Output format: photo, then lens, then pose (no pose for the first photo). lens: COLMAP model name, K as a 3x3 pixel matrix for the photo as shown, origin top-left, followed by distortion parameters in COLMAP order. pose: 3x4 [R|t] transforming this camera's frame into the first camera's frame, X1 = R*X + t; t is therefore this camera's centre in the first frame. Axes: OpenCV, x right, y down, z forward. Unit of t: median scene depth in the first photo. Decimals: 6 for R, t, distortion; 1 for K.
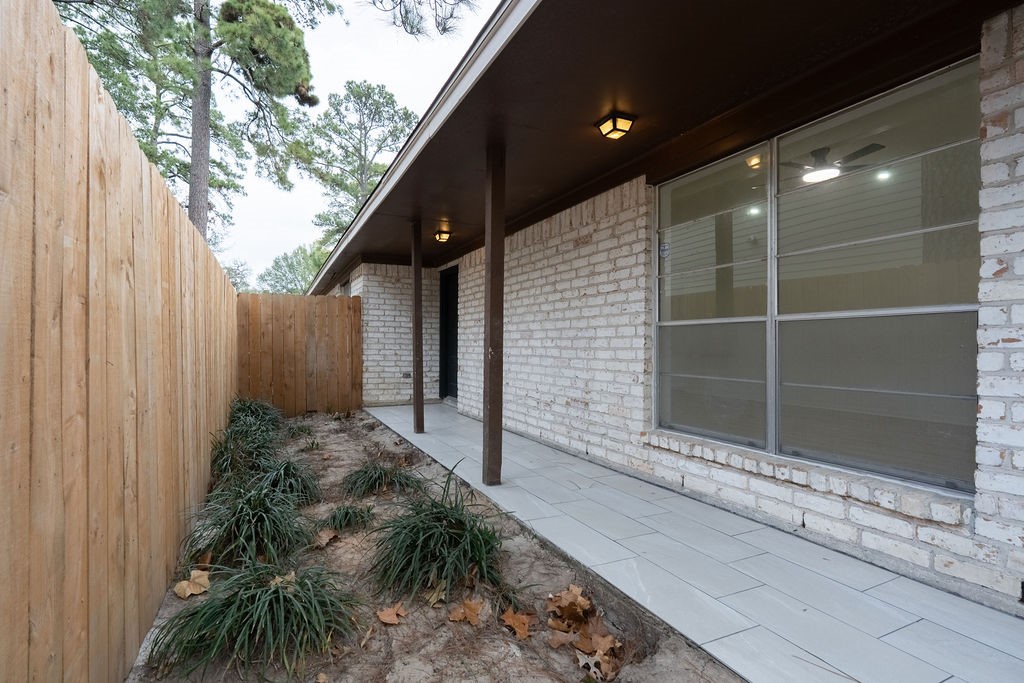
lens RADIAL K [[484.7, 0, 507.5], [0, 484.7, 340.9], [0, 0, 1]] dist [-0.004104, -0.001033]
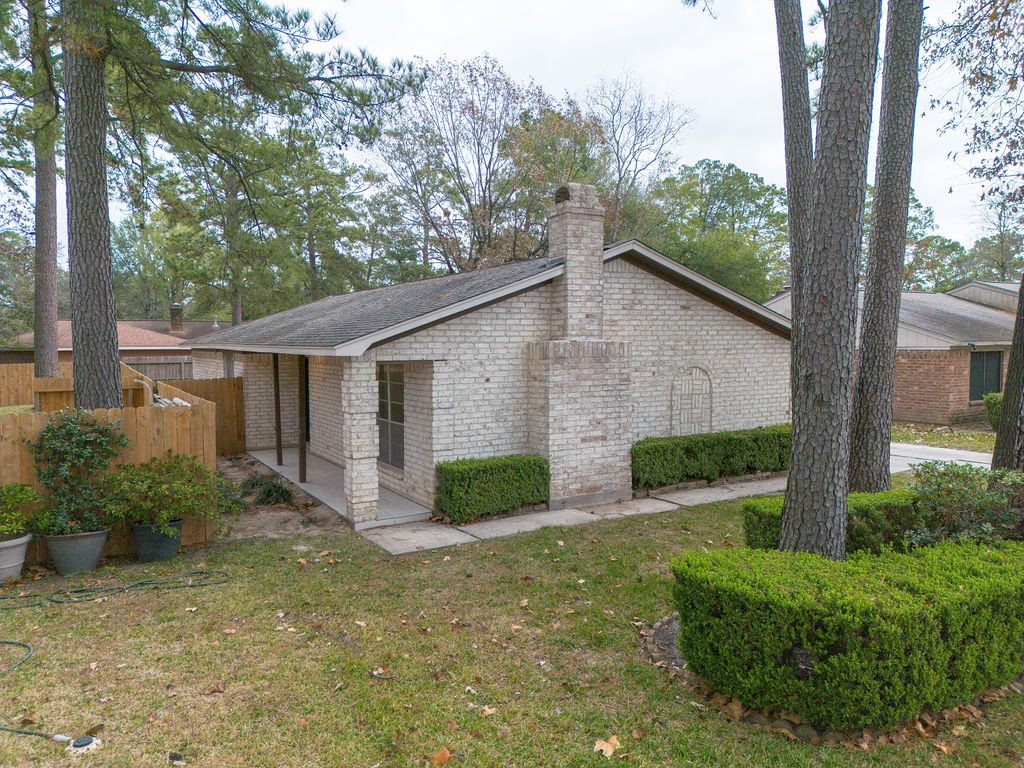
lens RADIAL K [[711.8, 0, 515.9], [0, 711.8, 386.7], [0, 0, 1]] dist [0.043620, 0.001196]
pose [[0.996517, -0.017595, 0.081514, 0.353854], [0.012316, 0.997821, 0.064813, -0.195131], [-0.082477, -0.063584, 0.994563, -1.254552]]
